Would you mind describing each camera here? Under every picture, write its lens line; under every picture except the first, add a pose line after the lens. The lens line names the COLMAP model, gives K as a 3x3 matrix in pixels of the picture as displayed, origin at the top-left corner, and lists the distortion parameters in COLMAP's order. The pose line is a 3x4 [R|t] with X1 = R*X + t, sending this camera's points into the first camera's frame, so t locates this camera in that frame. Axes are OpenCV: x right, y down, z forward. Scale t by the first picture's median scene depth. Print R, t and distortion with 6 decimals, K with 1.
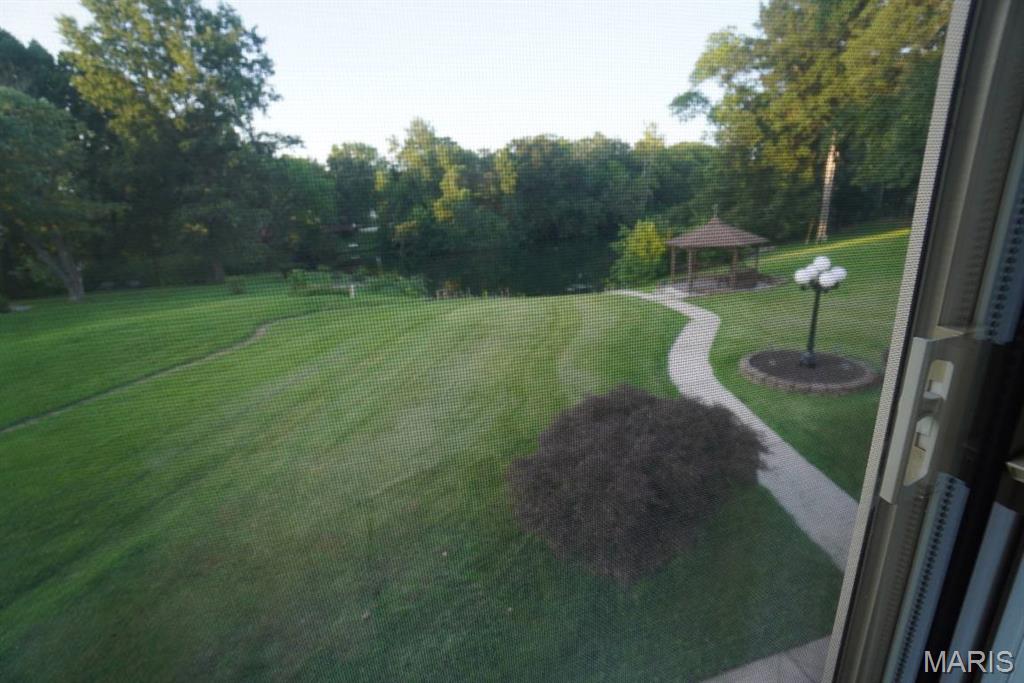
lens RADIAL K [[450.6, 0, 513.0], [0, 450.6, 344.1], [0, 0, 1]] dist [-0.066764, 0.023945]
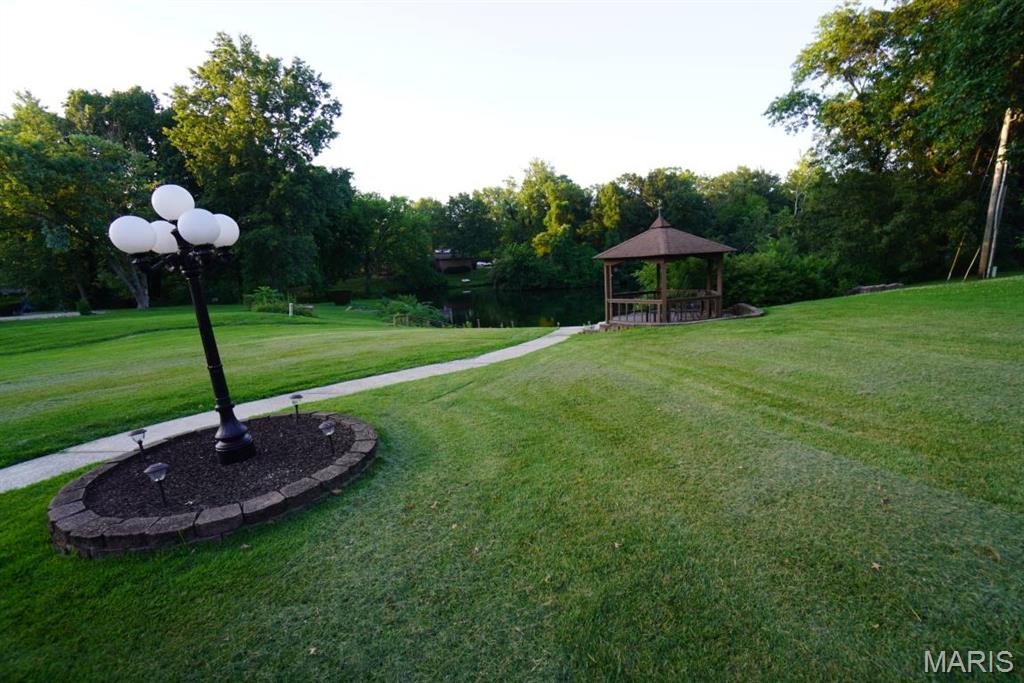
lens RADIAL K [[450.6, 0, 513.0], [0, 450.6, 344.1], [0, 0, 1]] dist [-0.066764, 0.023945]
pose [[0.939988, 0.069185, -0.334120, 0.131246], [-0.100421, 0.991952, -0.077119, -0.005658], [0.326096, 0.106044, 0.939370, 0.083365]]
